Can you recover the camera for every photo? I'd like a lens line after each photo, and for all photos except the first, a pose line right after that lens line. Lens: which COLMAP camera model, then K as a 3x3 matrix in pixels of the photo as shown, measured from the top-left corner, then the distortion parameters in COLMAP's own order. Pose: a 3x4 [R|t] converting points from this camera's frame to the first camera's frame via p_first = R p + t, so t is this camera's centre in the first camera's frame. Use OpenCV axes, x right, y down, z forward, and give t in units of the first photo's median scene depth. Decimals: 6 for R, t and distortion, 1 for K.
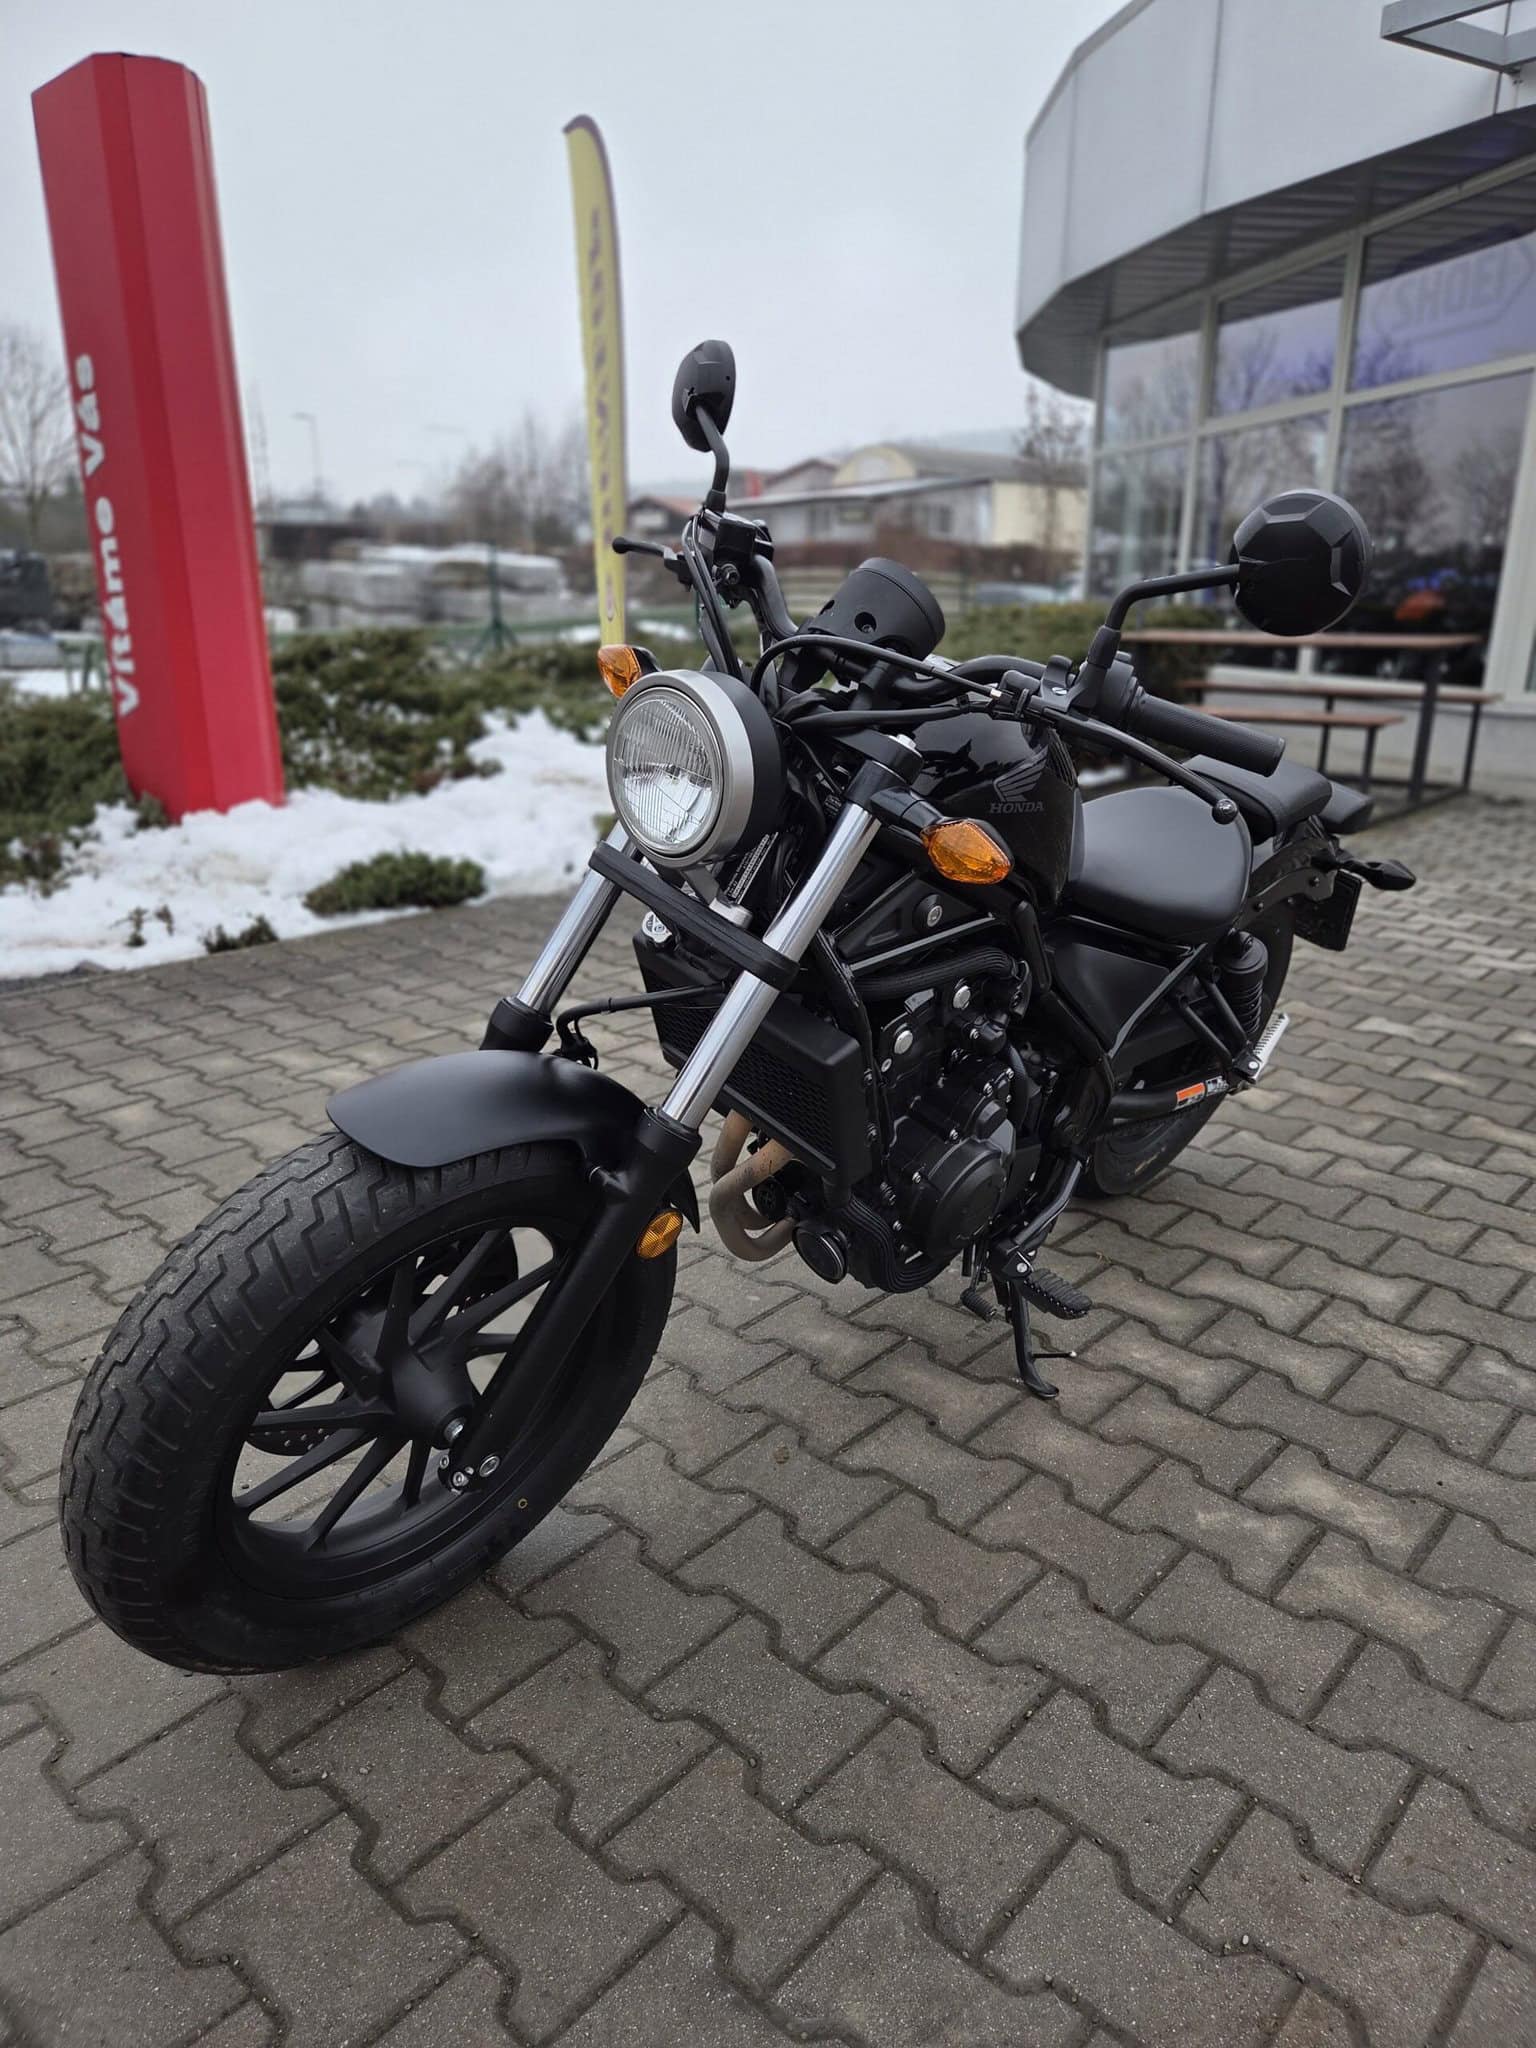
lens RADIAL K [[1367.0, 0, 768.0], [0, 1367.0, 1024.0], [0, 0, 1]] dist [0.061917, -0.055769]
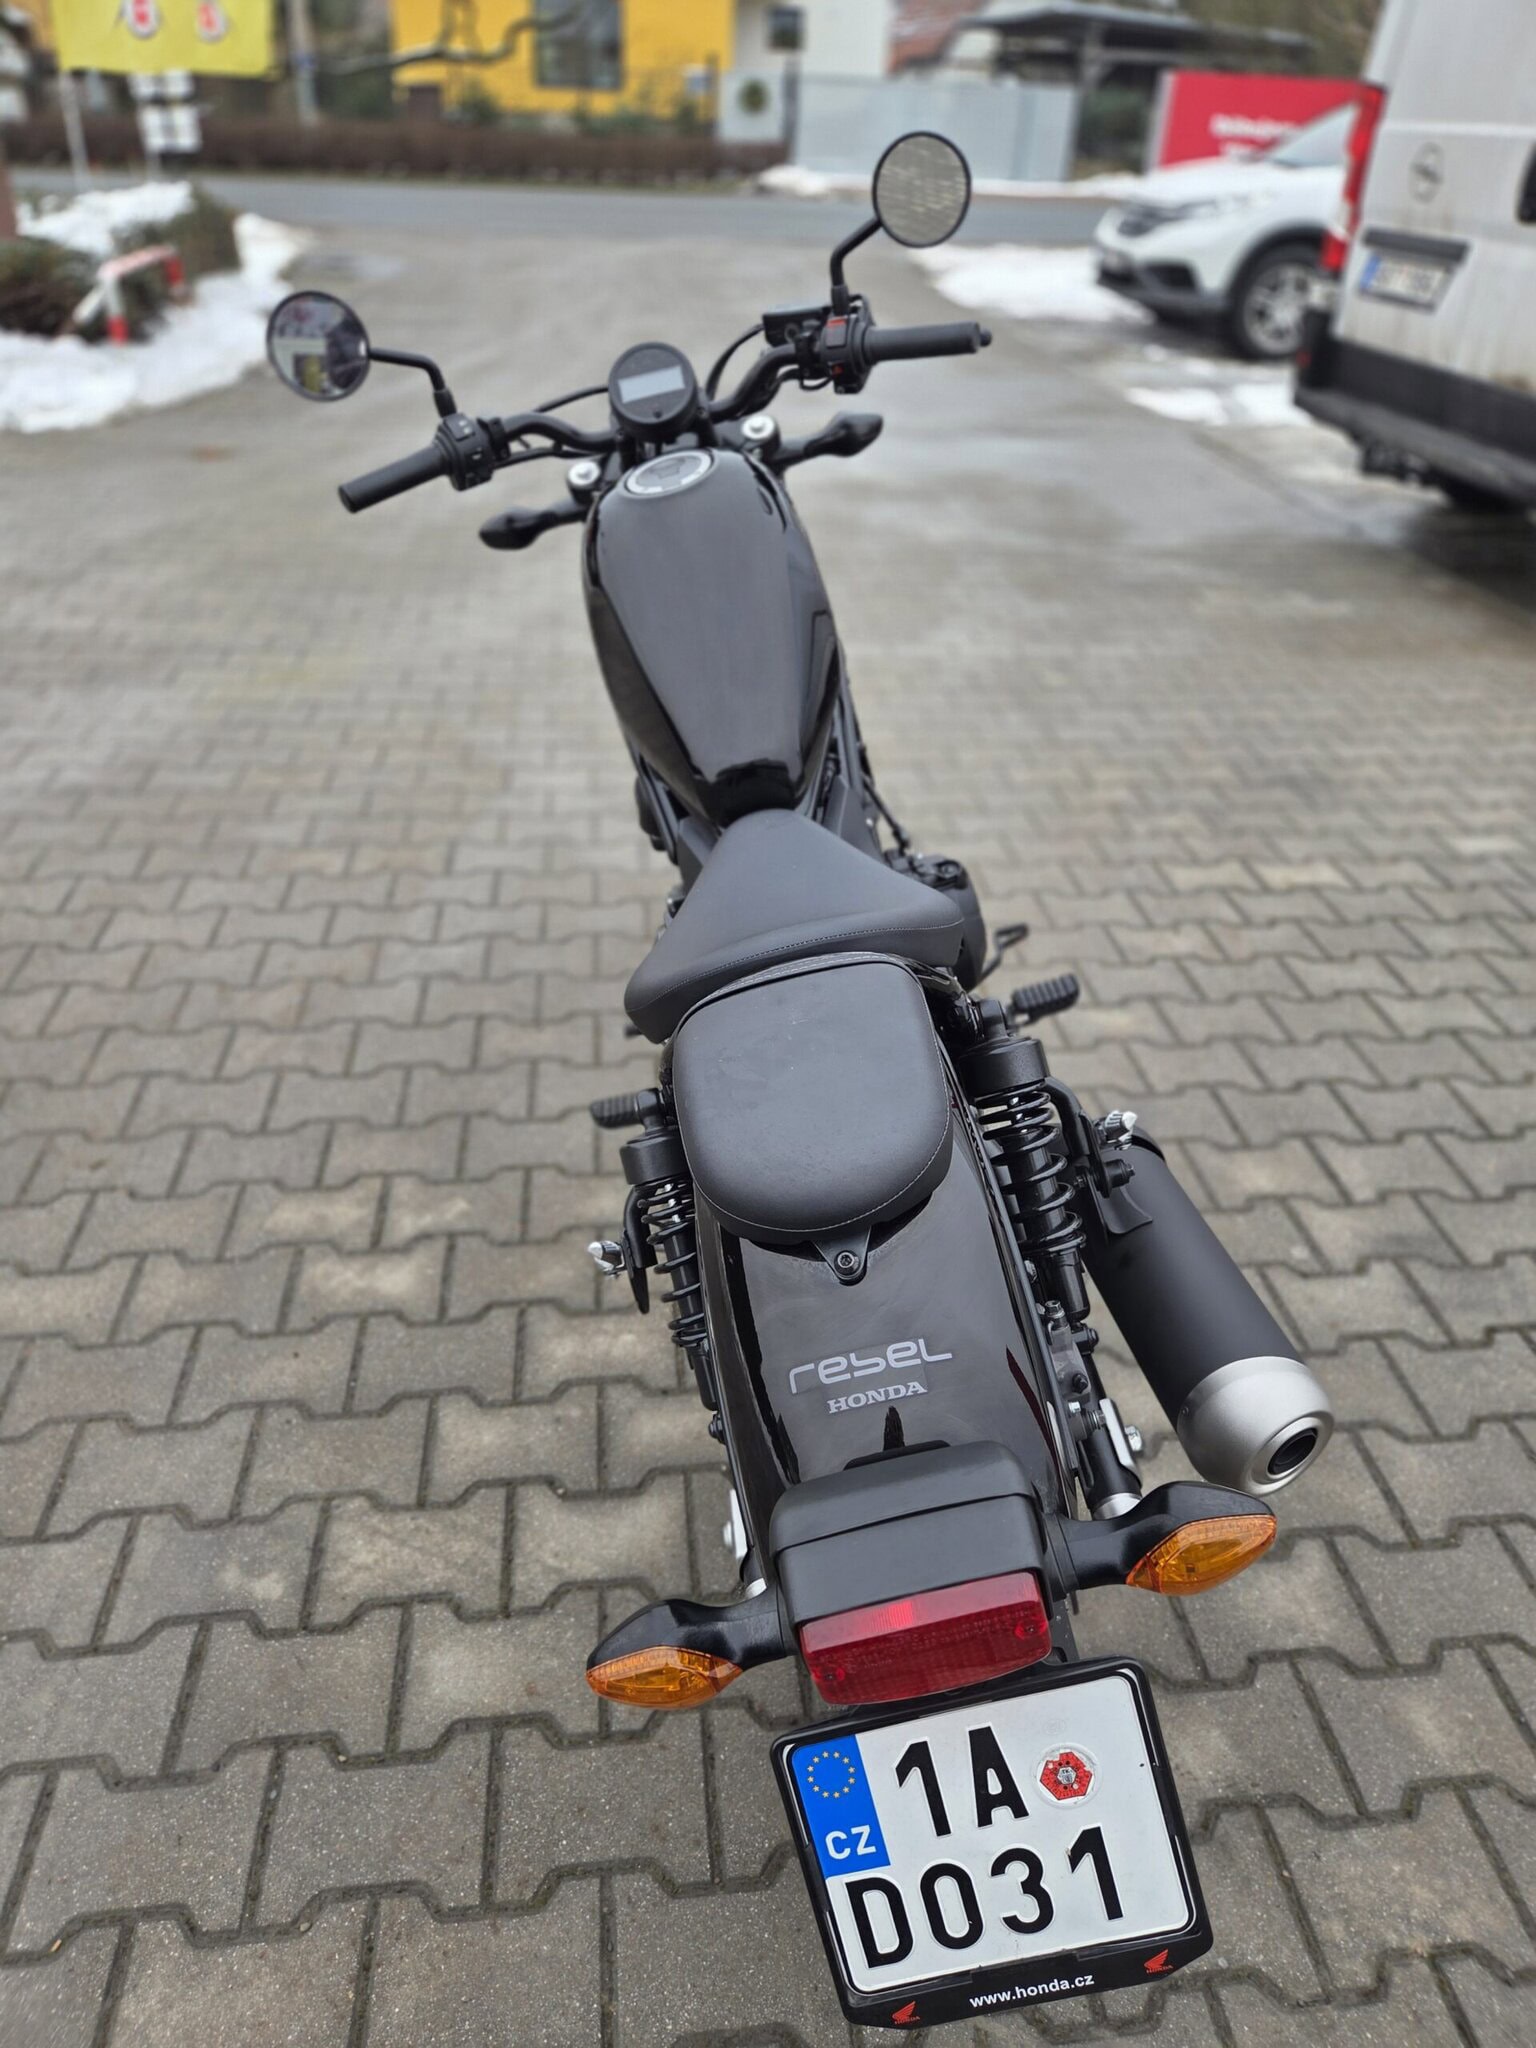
lens RADIAL K [[1374.5, 0, 774.2], [0, 1374.5, 1043.1], [0, 0, 1]] dist [0.061918, -0.056266]
pose [[-0.659117, 0.393708, -0.640749, 0.642135], [-0.267929, 0.673174, 0.689240, -0.481757], [0.702694, 0.625964, -0.338214, 1.141323]]
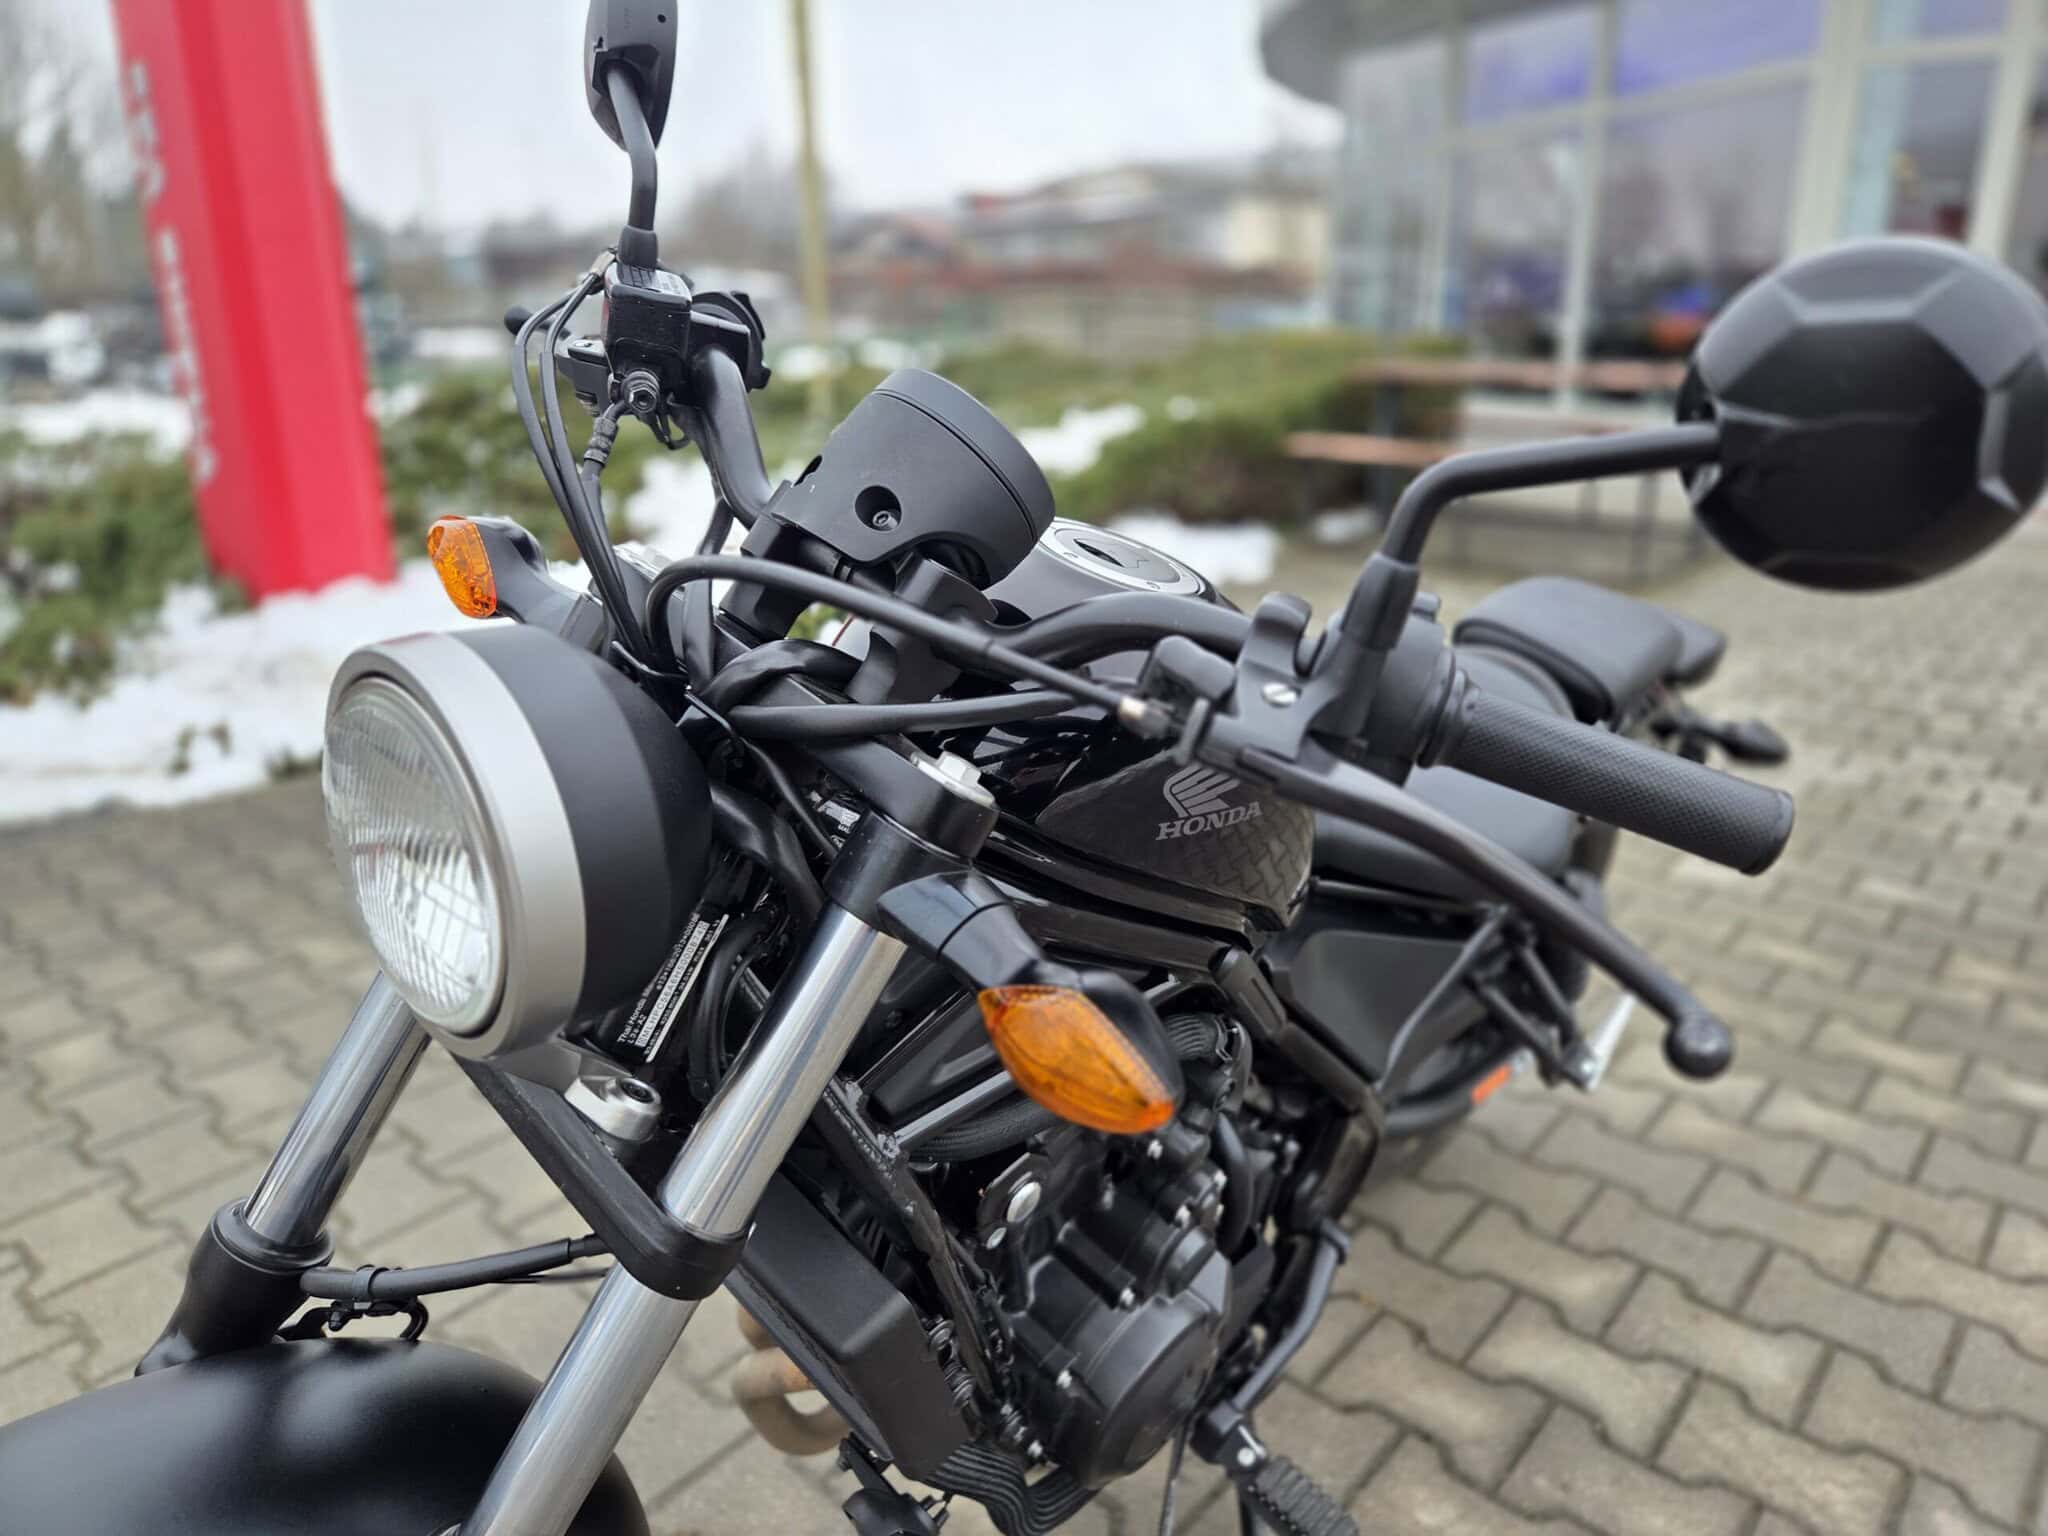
lens RADIAL K [[1386.0, 0, 1038.0], [0, 1386.0, 759.5], [0, 0, 1]] dist [0.055319, -0.051880]
pose [[0.999744, -0.012944, 0.018571, 0.067599], [0.012838, 0.999901, 0.005837, -0.120188], [-0.018644, -0.005597, 0.999811, 0.299018]]
